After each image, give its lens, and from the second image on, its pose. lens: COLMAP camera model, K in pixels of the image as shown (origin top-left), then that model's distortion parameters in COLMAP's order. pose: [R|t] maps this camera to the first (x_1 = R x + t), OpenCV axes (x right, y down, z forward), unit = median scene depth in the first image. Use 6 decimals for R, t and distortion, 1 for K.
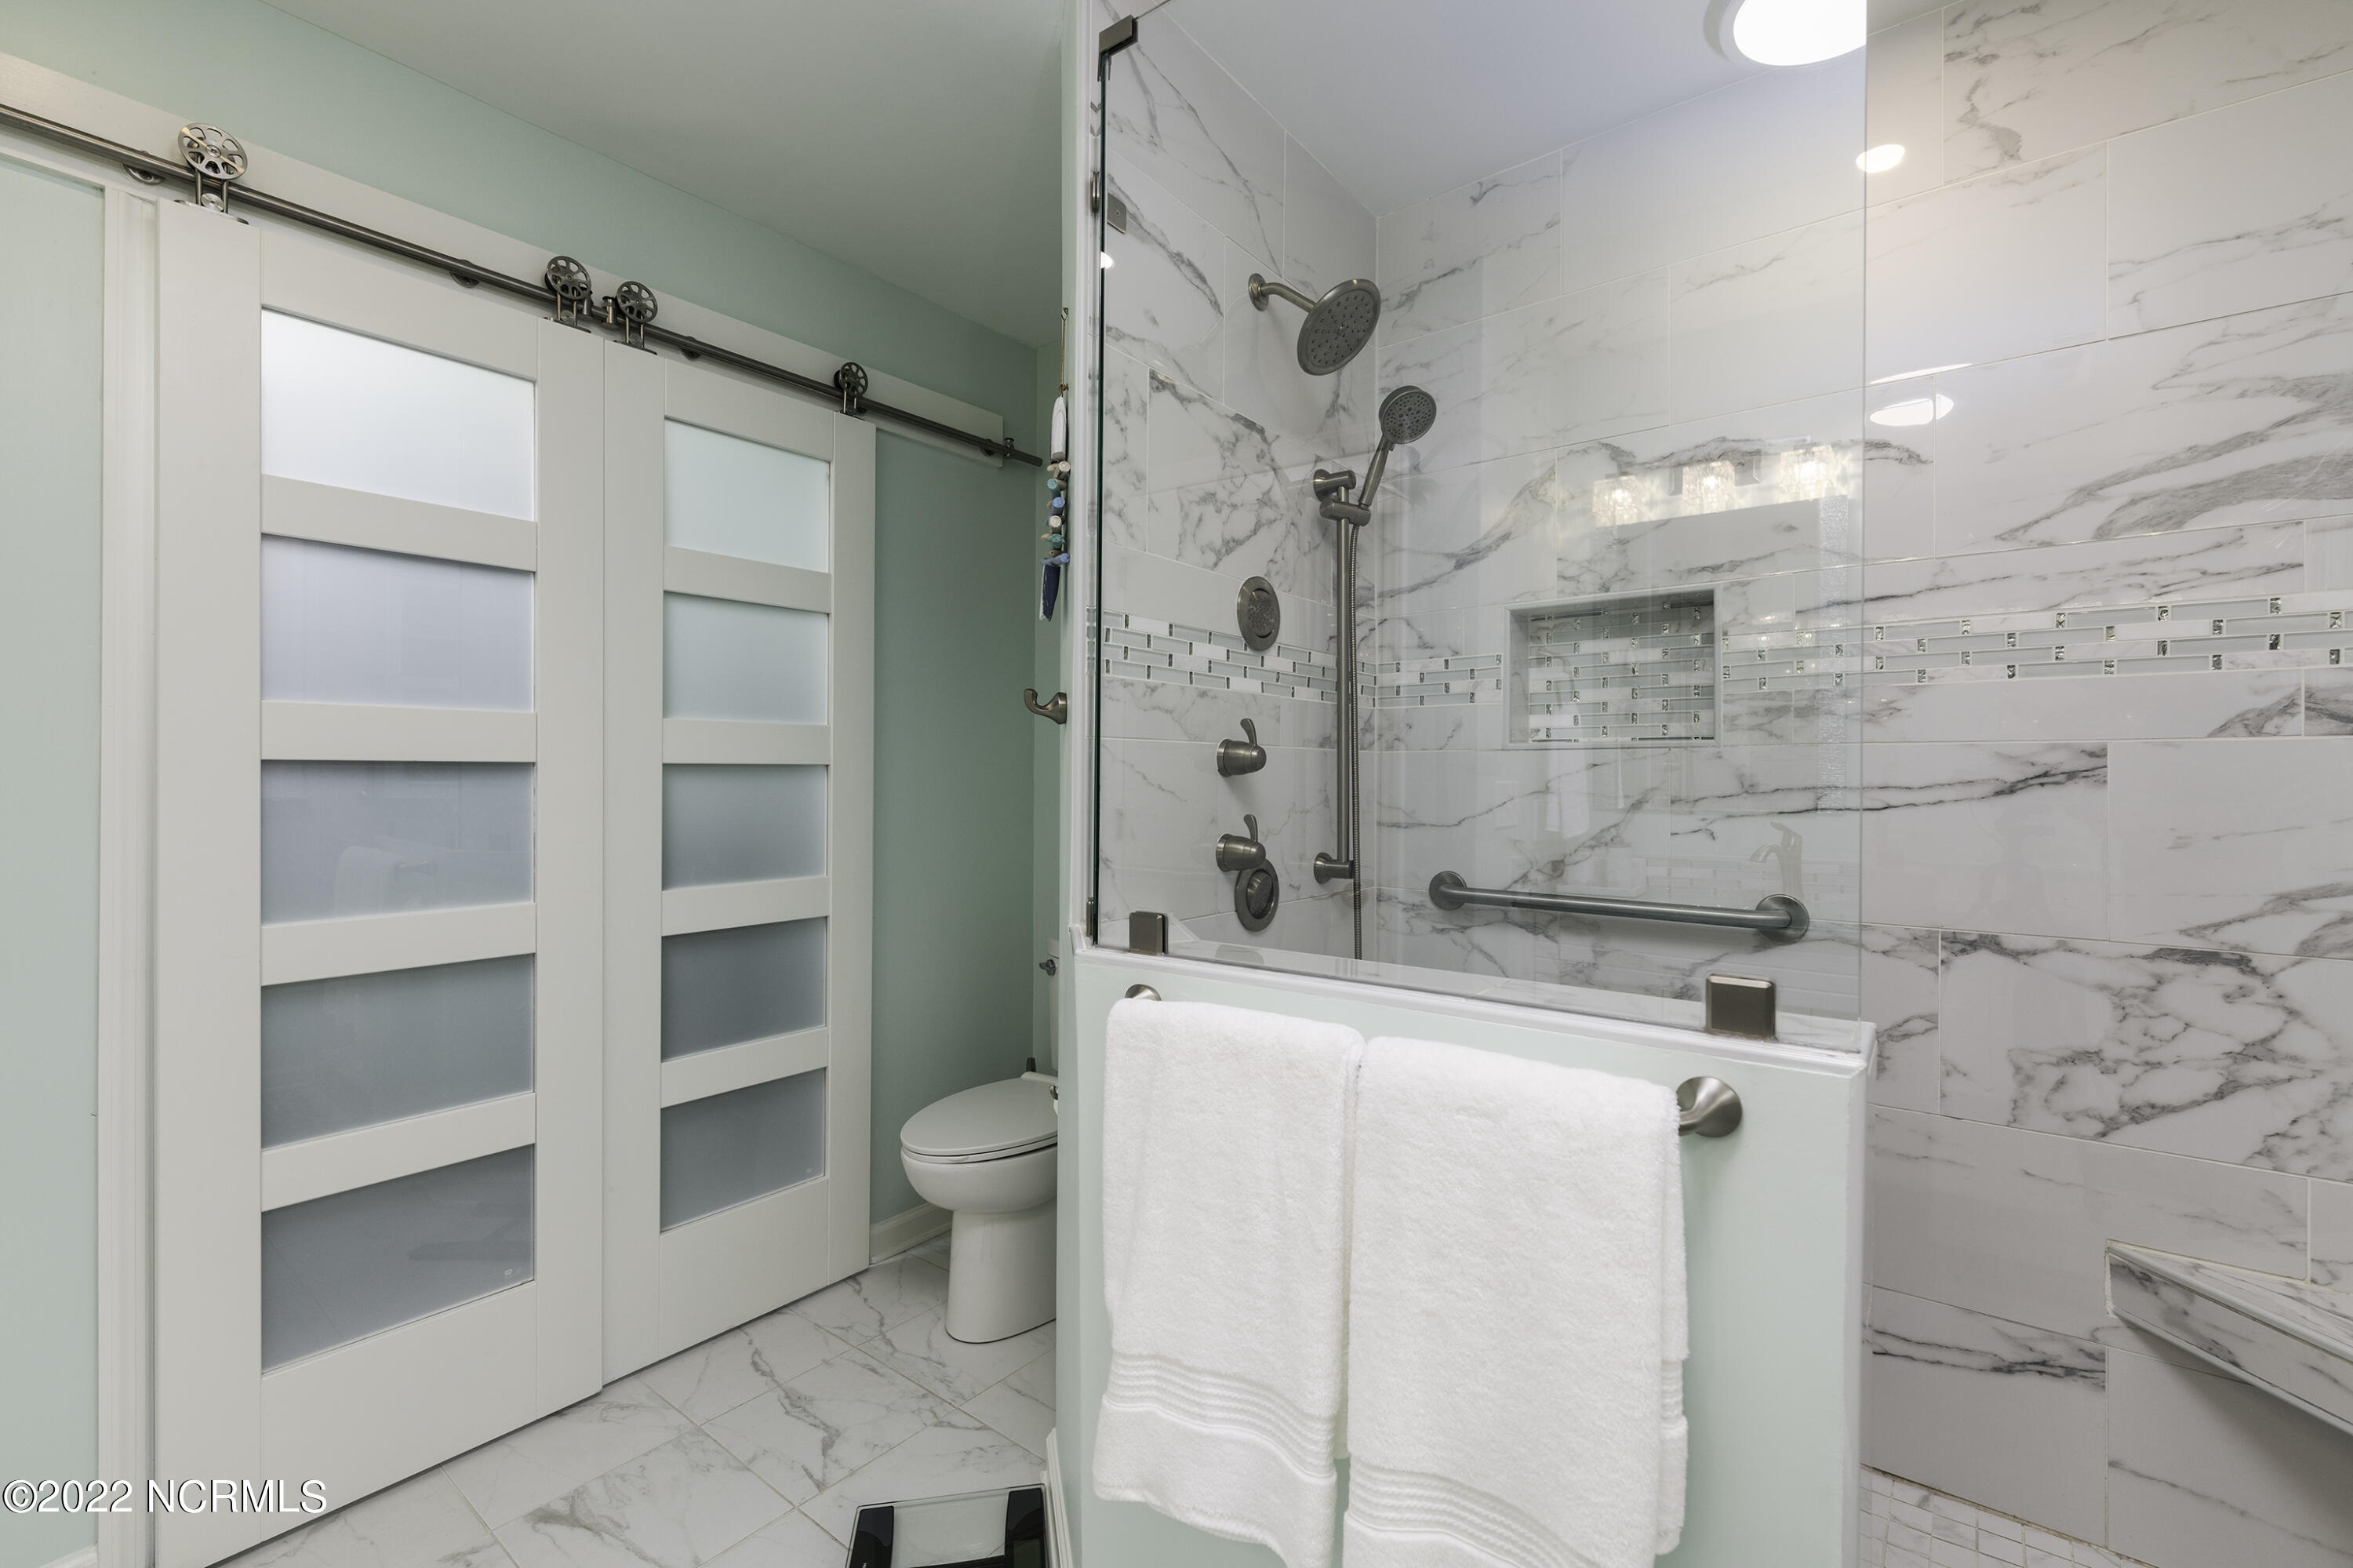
lens RADIAL K [[1028.3, 0, 1163.9], [0, 1028.3, 763.2], [0, 0, 1]] dist [0.000091, -0.000030]
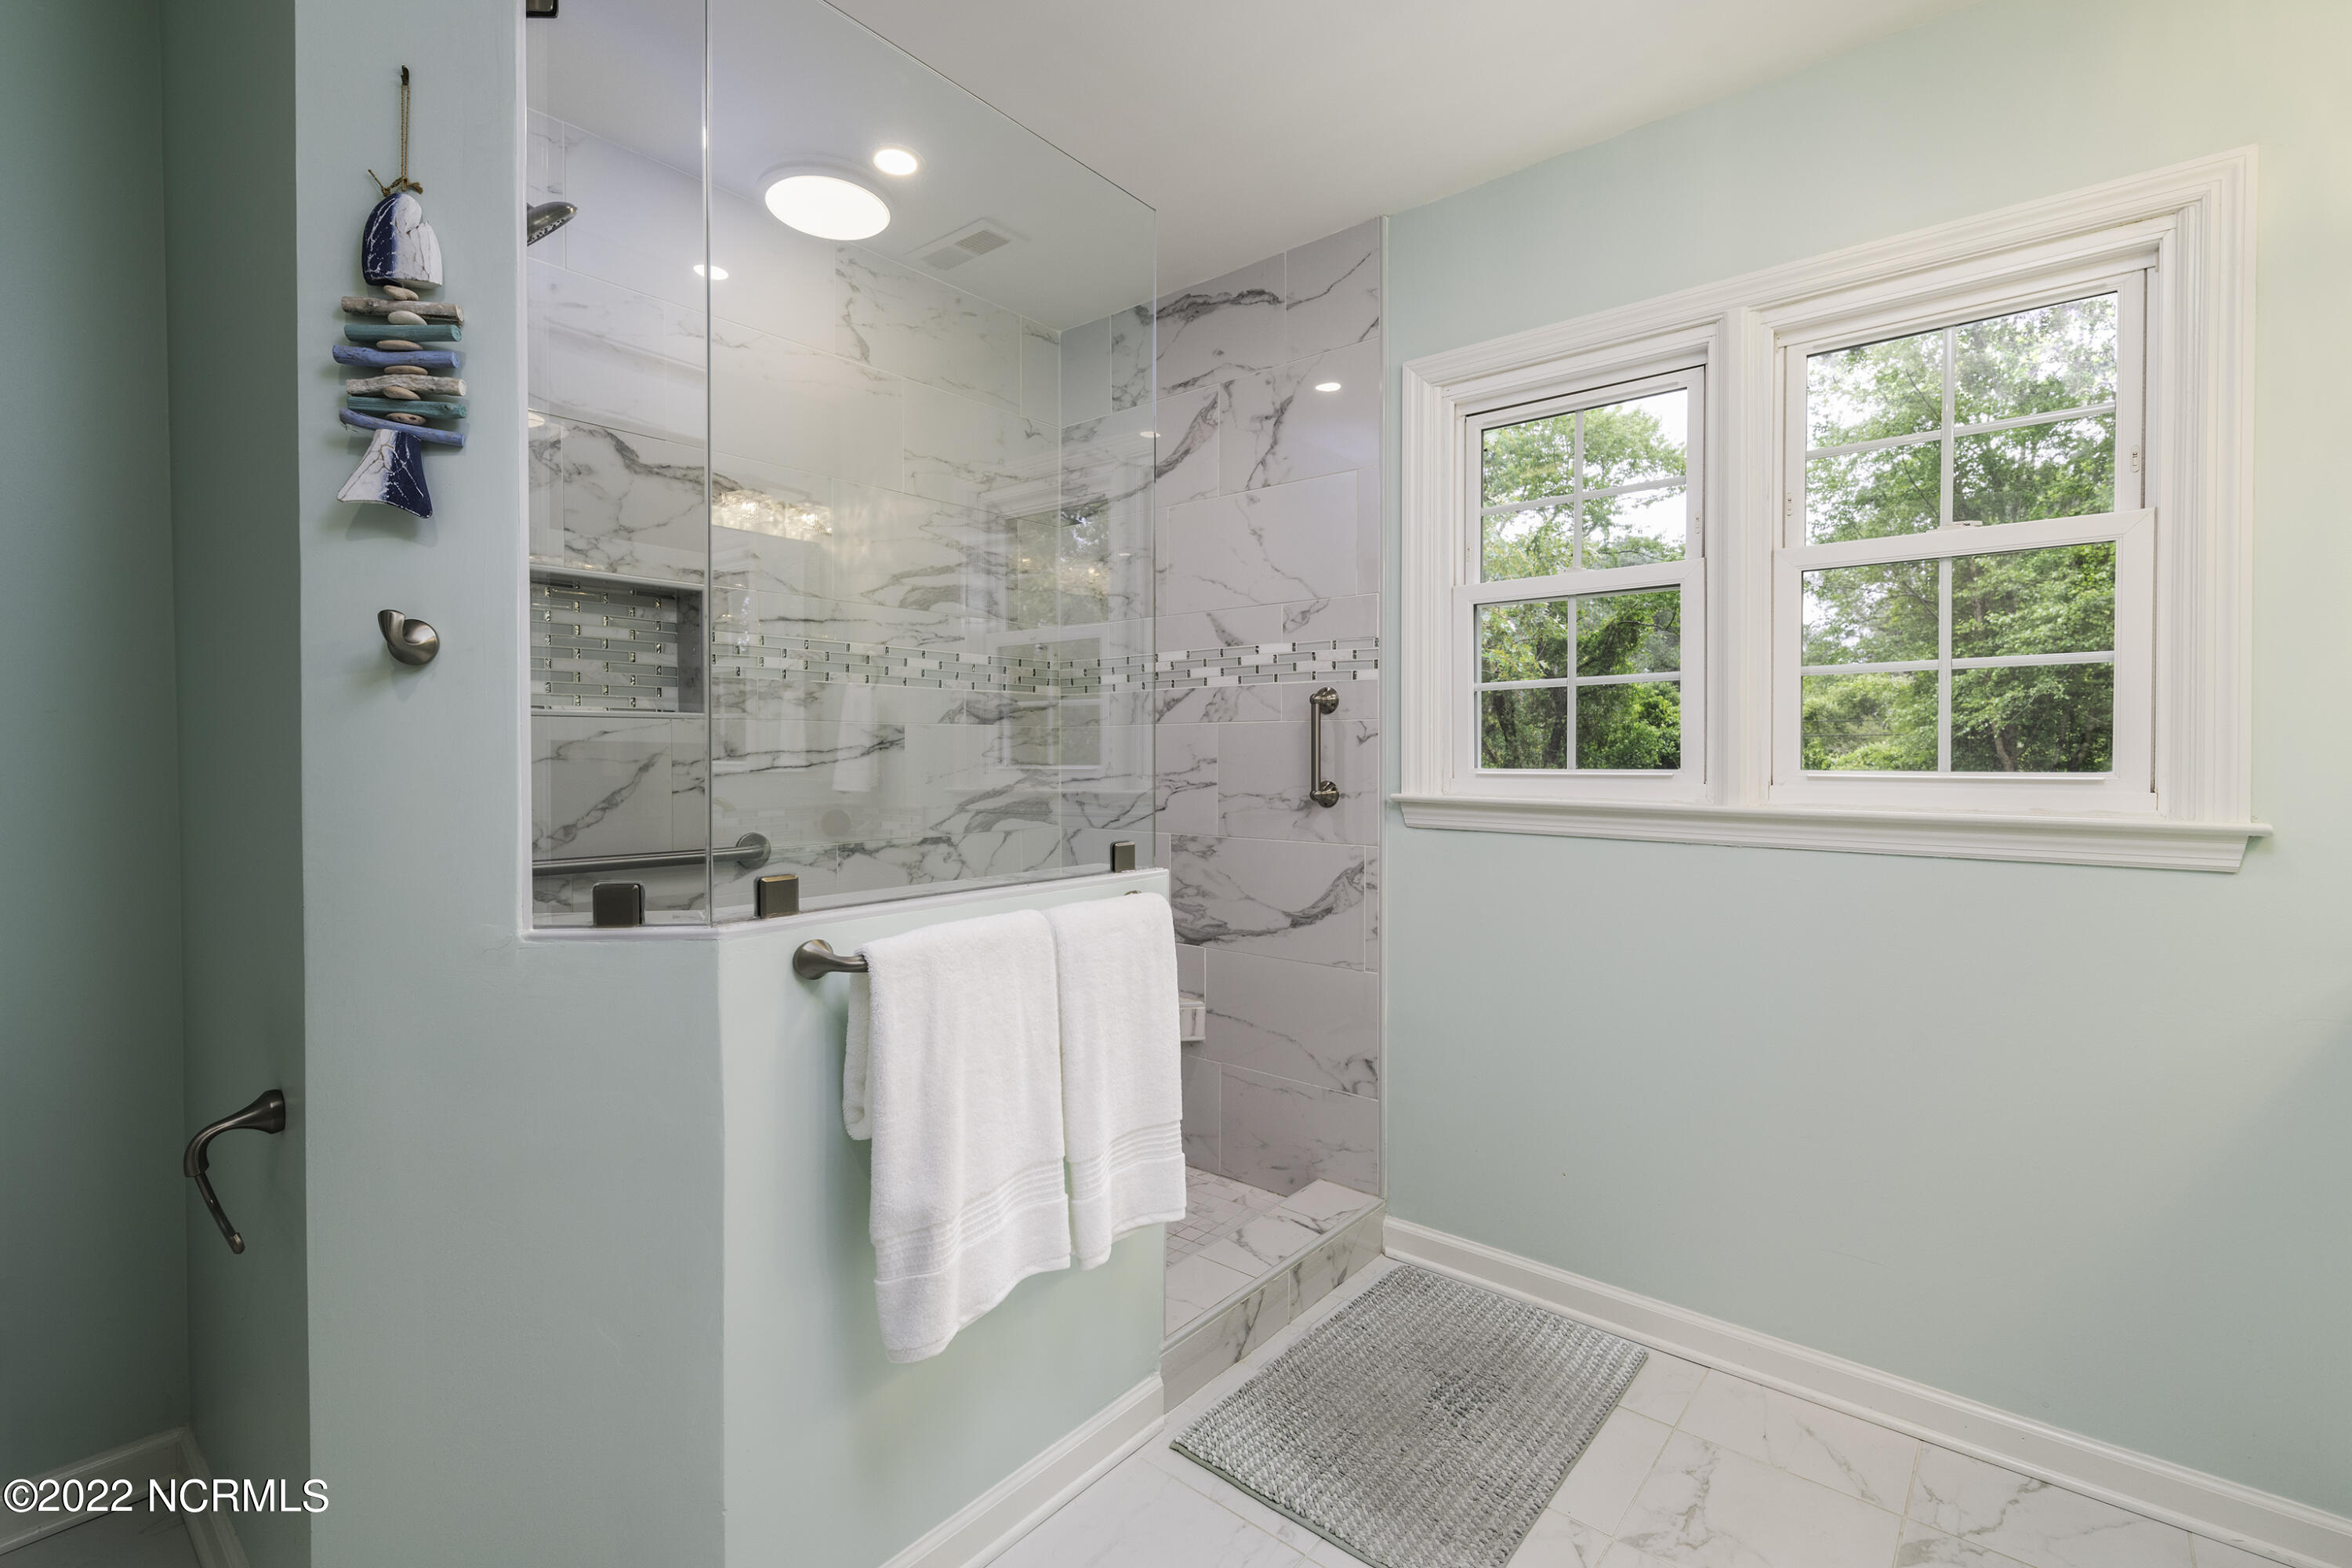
lens RADIAL K [[1027.8, 0, 1163.4], [0, 1027.8, 763.2], [0, 0, 1]] dist [0.000091, -0.000030]
pose [[0.042055, -0.009953, 0.999066, -0.806562], [-0.008475, 0.999911, 0.010319, 0.023501], [-0.999079, -0.008901, 0.041967, 0.484139]]
